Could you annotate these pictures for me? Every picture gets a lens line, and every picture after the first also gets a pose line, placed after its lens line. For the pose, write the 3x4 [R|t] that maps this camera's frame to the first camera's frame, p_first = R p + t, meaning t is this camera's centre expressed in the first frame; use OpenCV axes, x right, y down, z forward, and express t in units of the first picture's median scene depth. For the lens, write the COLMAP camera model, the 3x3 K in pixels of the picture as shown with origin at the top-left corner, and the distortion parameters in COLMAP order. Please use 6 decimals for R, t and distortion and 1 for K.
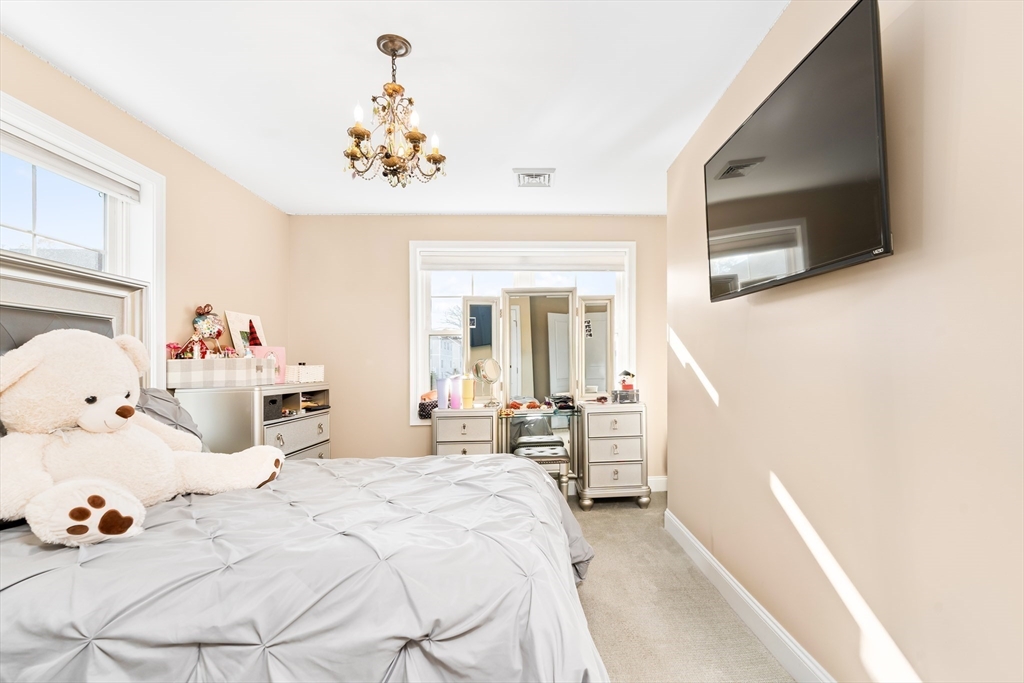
lens RADIAL K [[485.1, 0, 546.3], [0, 485.1, 364.8], [0, 0, 1]] dist [-0.009045, 0.000375]
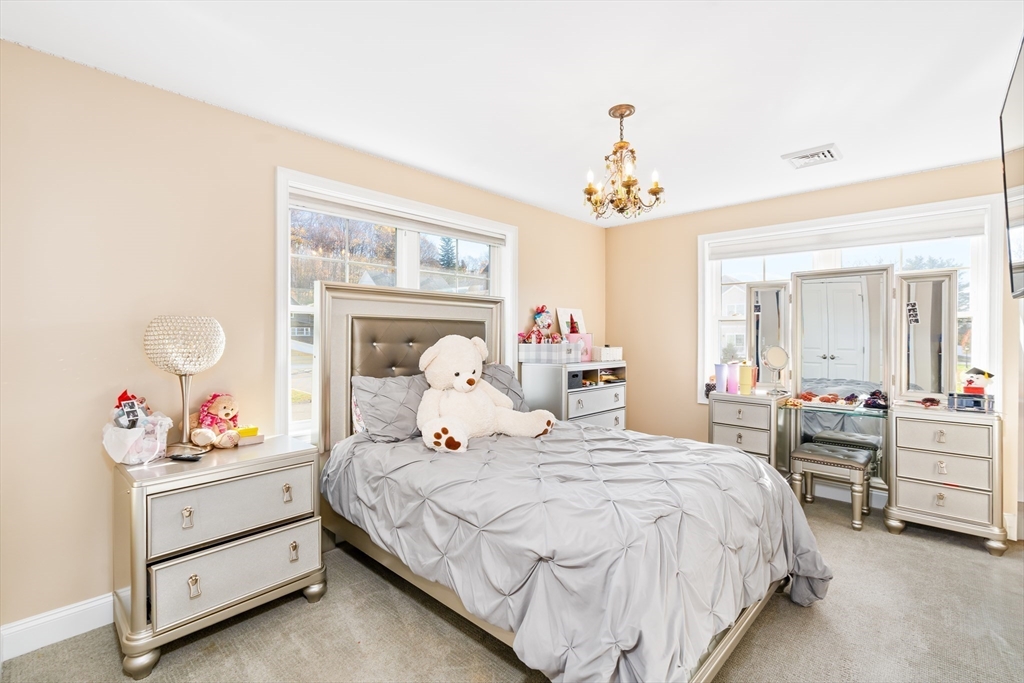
lens RADIAL K [[460.4, 0, 511.4], [0, 460.4, 333.6], [0, 0, 1]] dist [-0.005678, 0.002642]
pose [[0.680246, 0.019982, -0.732712, 0.283735], [-0.010773, 0.999793, 0.017264, -0.067366], [0.732905, -0.003850, 0.680320, -0.028691]]
